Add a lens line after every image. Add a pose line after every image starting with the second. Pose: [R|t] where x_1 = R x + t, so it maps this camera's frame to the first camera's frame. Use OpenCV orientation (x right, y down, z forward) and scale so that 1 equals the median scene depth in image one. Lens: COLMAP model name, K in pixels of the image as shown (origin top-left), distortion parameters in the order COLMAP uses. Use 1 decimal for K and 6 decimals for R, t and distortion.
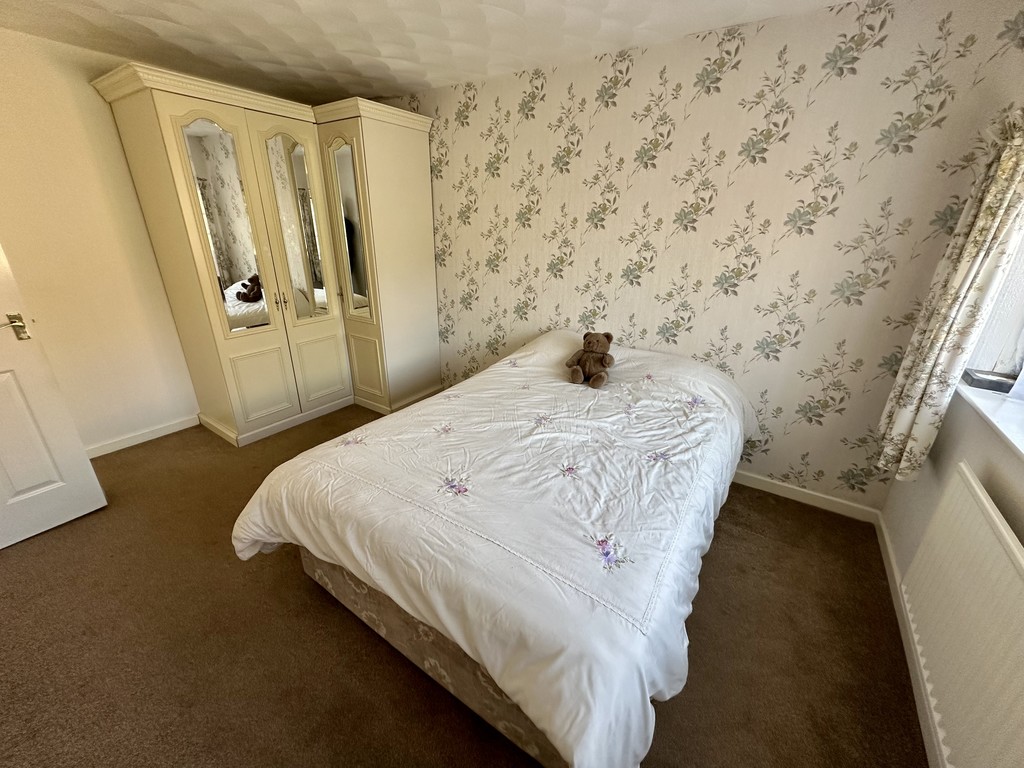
lens RADIAL K [[407.7, 0, 510.4], [0, 407.7, 382.6], [0, 0, 1]] dist [-0.003088, 0.000796]
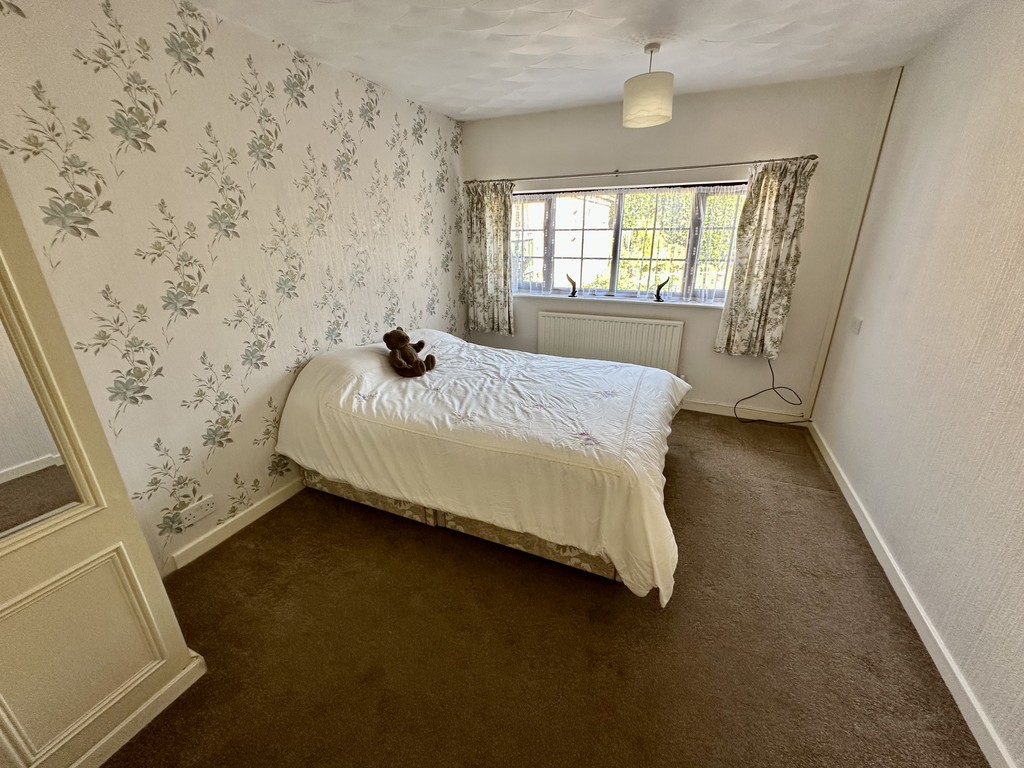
lens RADIAL K [[407.7, 0, 510.6], [0, 407.7, 383.9], [0, 0, 1]] dist [-0.003088, 0.000796]
pose [[-0.177833, -0.353905, 0.918219, -0.898077], [0.364191, 0.843170, 0.395512, -0.322543], [-0.914188, 0.404742, -0.021054, 0.812588]]
